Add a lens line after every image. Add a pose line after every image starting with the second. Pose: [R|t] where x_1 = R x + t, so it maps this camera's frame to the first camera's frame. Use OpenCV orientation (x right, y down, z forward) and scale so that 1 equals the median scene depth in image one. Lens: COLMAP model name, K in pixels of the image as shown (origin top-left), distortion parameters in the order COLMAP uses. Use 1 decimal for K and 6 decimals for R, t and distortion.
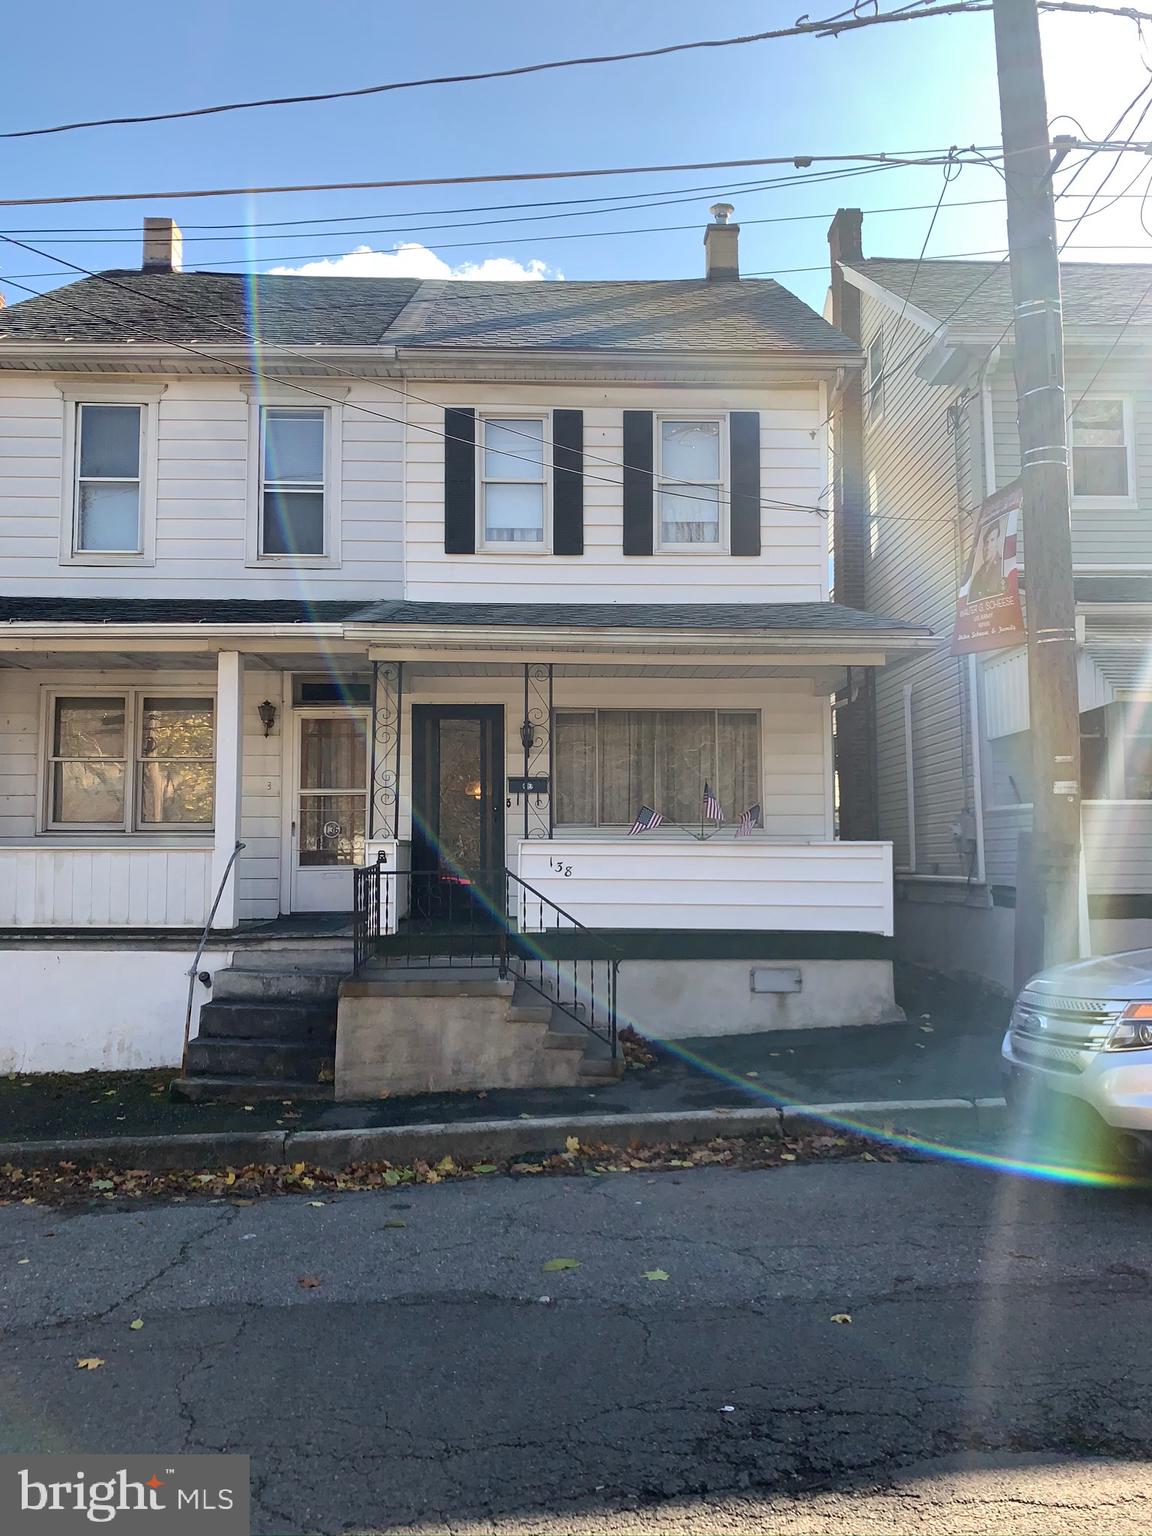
lens RADIAL K [[1177.2, 0, 569.1], [0, 1177.2, 769.6], [0, 0, 1]] dist [-0.050786, 0.001366]
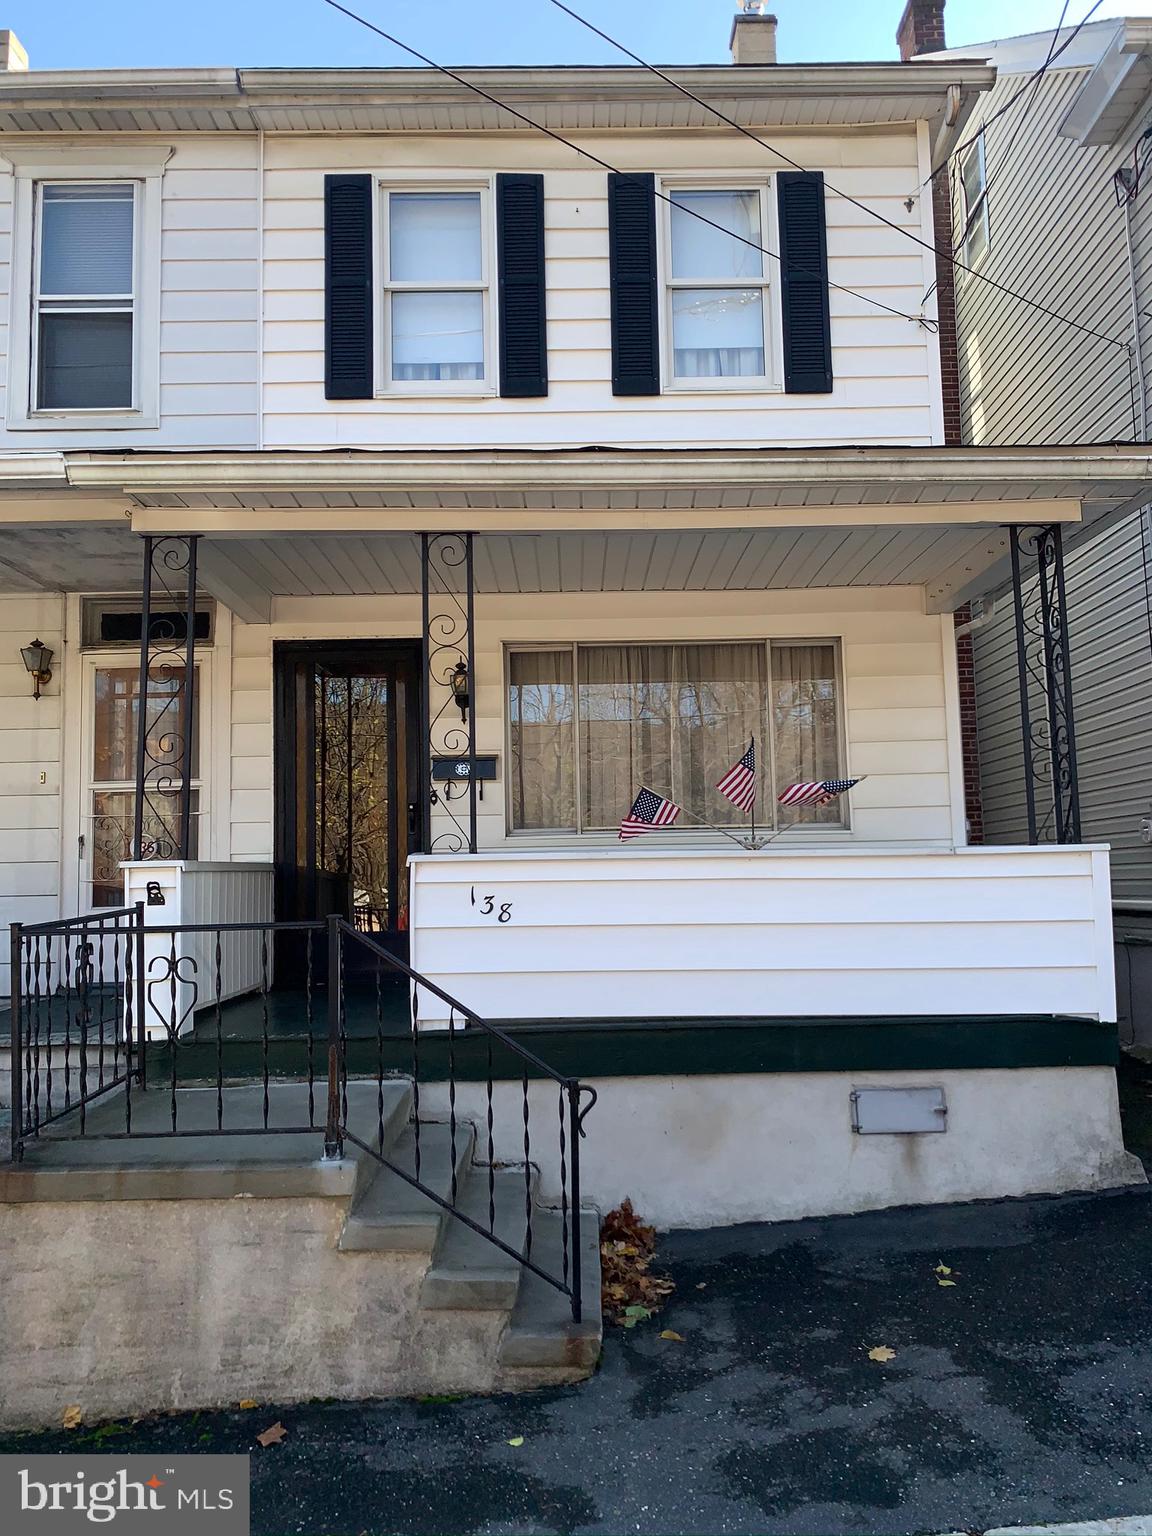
lens RADIAL K [[1177.2, 0, 585.3], [0, 1177.2, 769.6], [0, 0, 1]] dist [-0.050786, 0.001366]
pose [[0.999552, -0.022752, -0.019431, 0.040288], [0.022449, 0.999626, -0.015646, 0.025466], [0.019780, 0.015203, 0.999689, 0.390731]]
